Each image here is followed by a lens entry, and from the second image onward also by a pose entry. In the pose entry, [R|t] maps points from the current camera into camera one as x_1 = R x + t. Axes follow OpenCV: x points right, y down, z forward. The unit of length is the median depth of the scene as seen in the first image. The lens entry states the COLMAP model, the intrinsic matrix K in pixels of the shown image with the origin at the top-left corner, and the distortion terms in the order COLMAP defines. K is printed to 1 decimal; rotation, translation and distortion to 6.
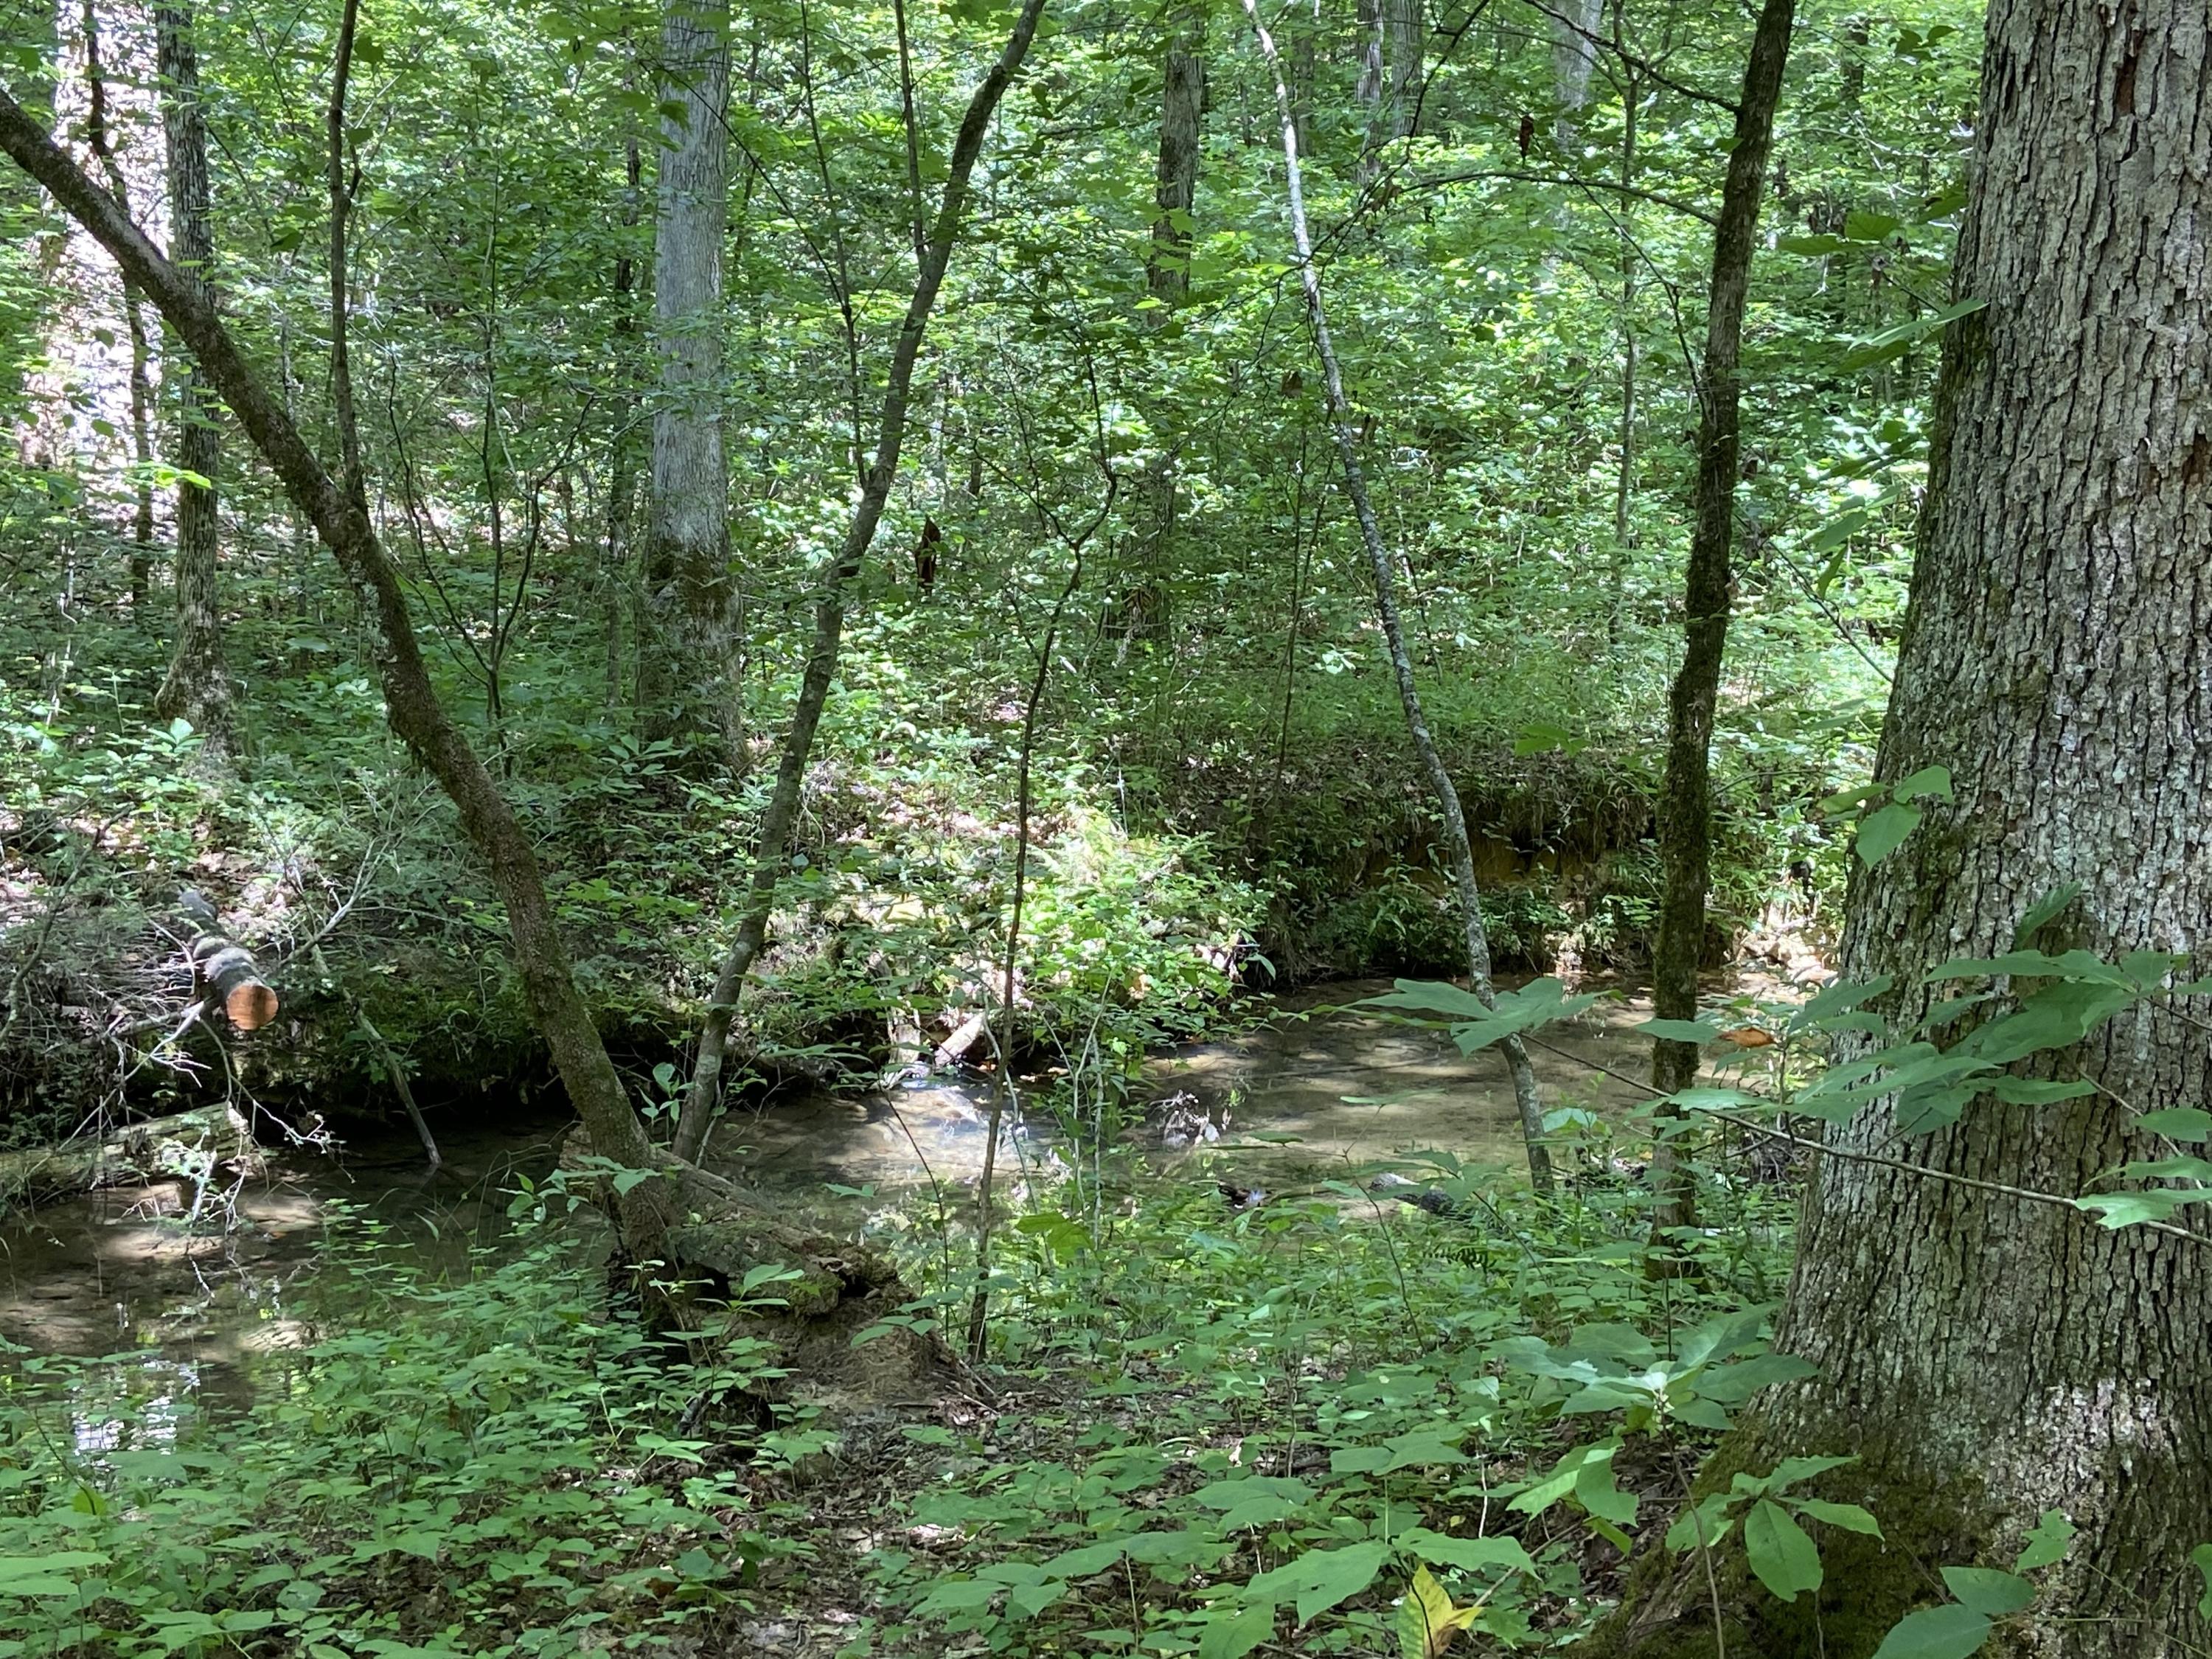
lens RADIAL K [[2875.4, 0, 1105.5], [0, 2875.4, 830.4], [0, 0, 1]] dist [0.049648, 0.000000]
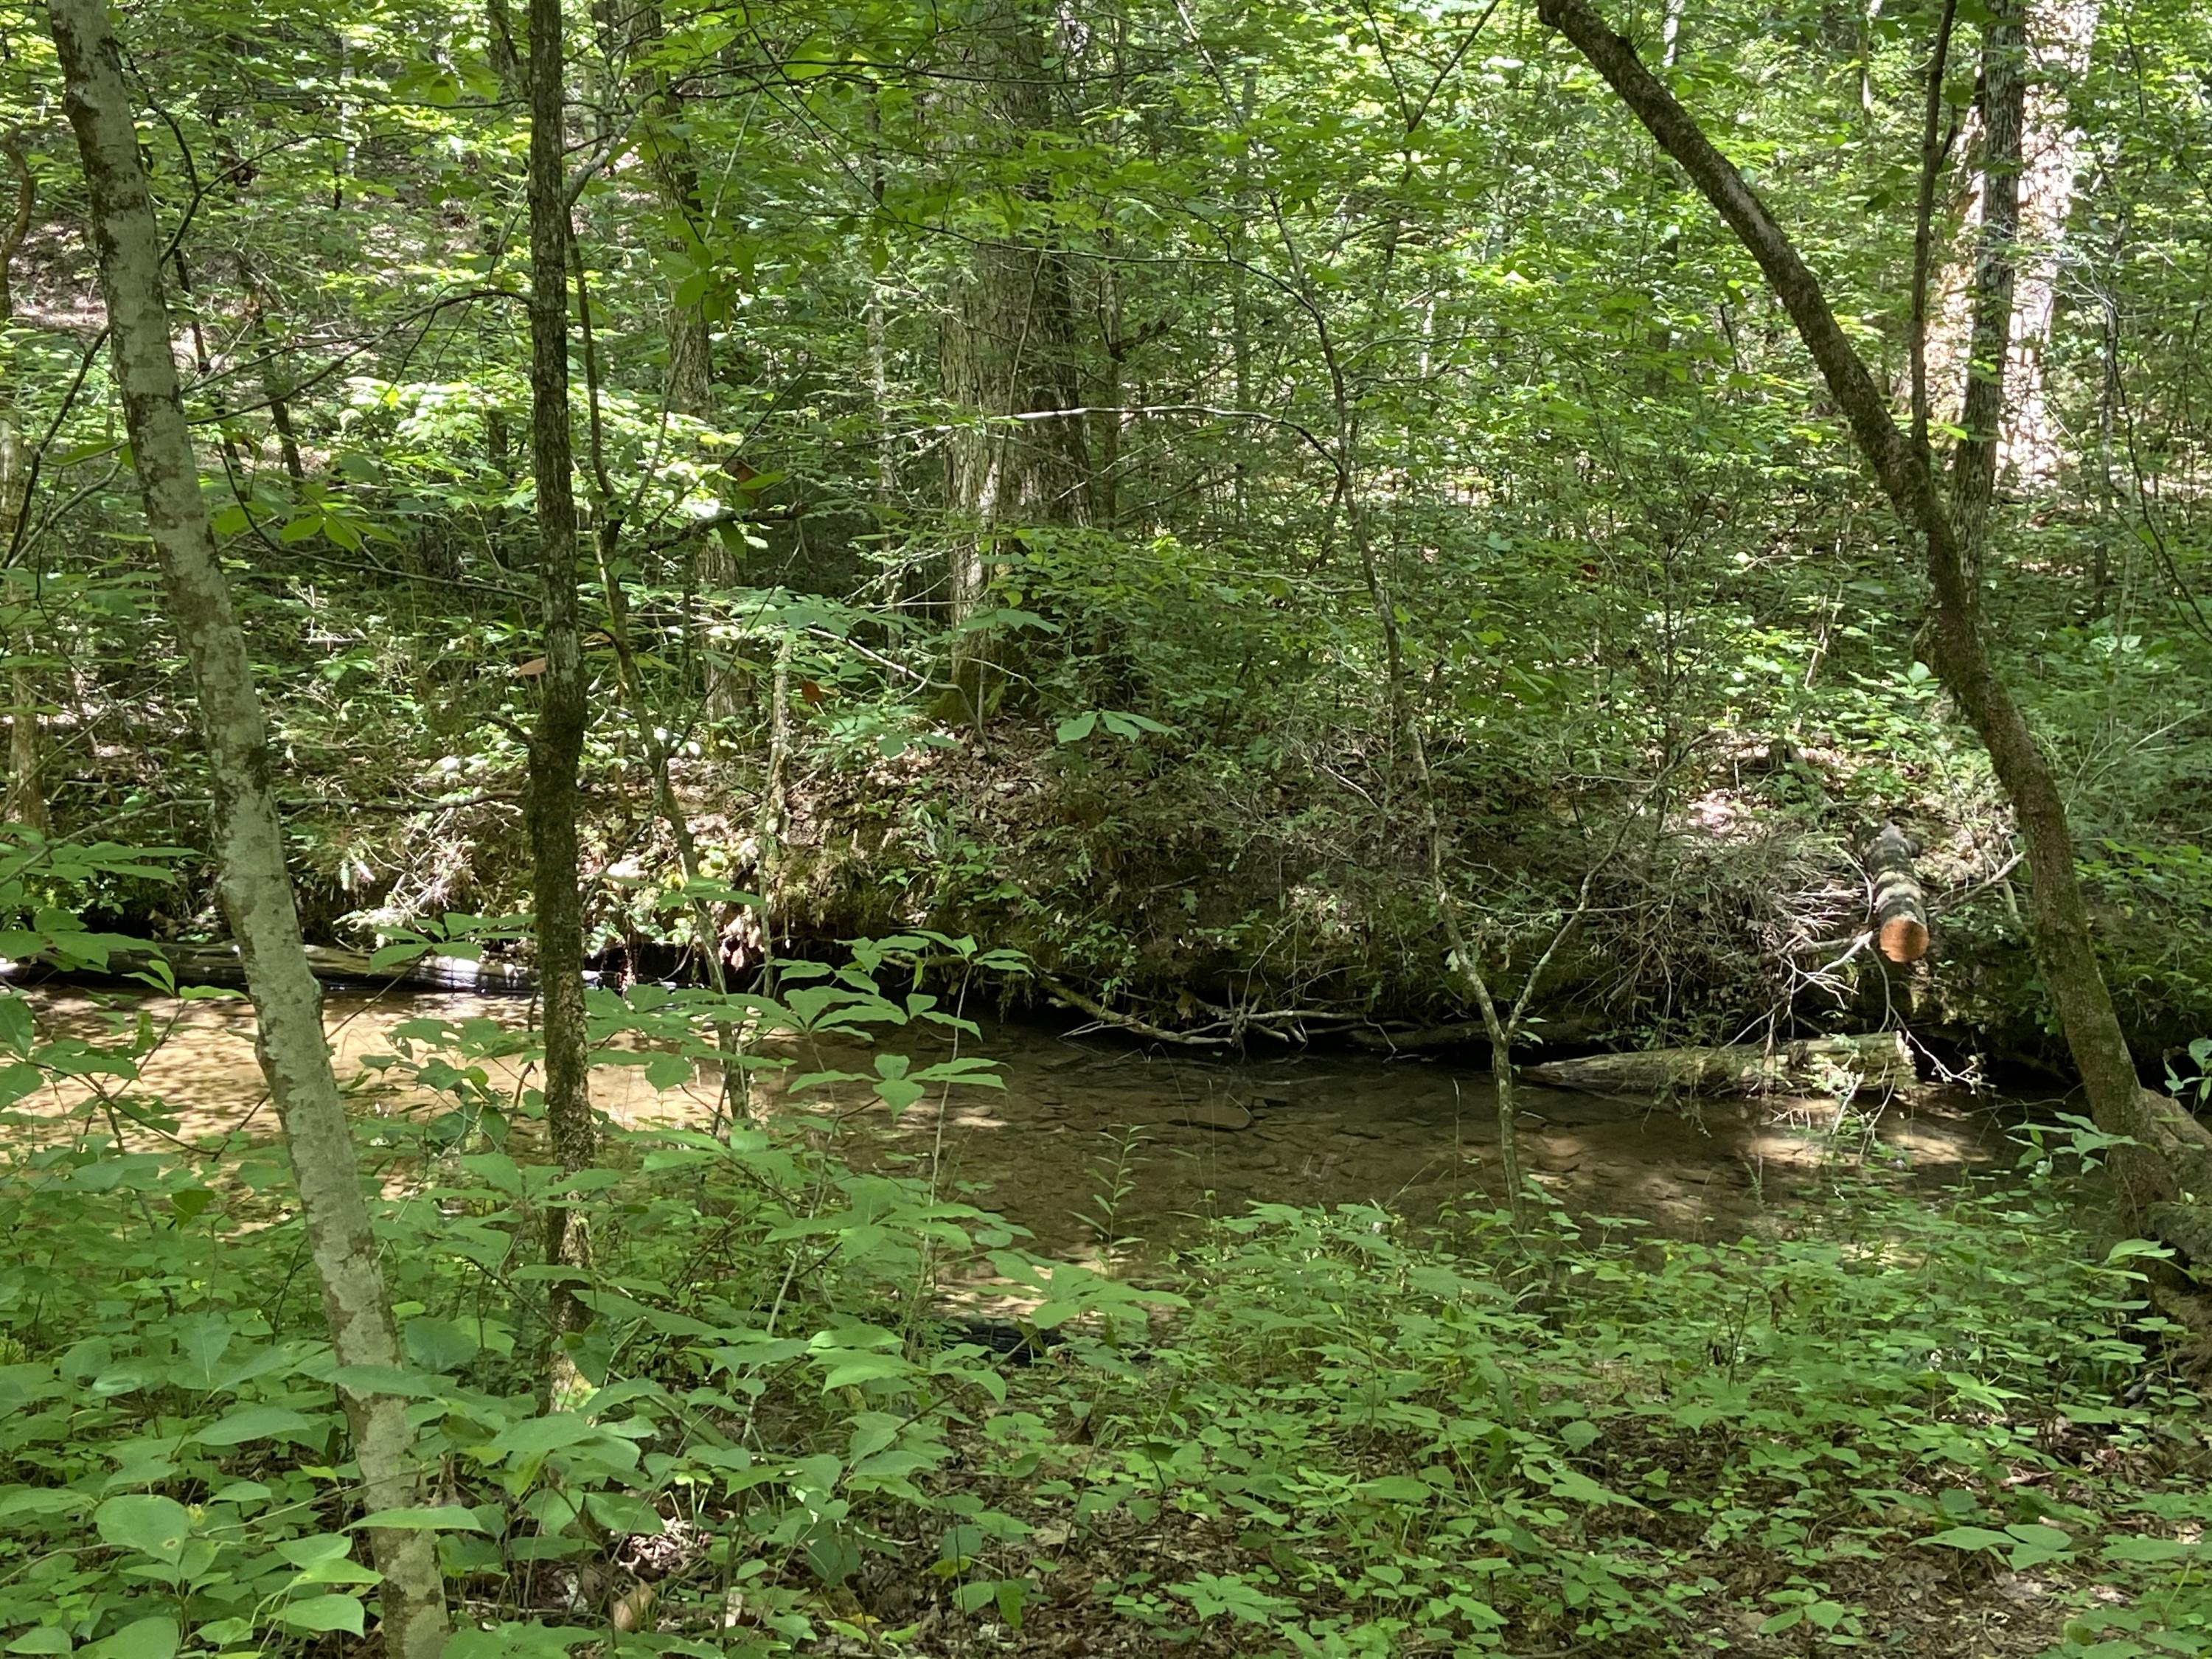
lens RADIAL K [[2875.4, 0, 1104.0], [0, 2875.4, 828.9], [0, 0, 1]] dist [0.049648, 0.000000]
pose [[0.777709, 0.095359, -0.621350, 0.116619], [-0.086546, 0.995257, 0.044418, -0.000043], [0.622638, 0.019231, 0.782273, 0.009594]]
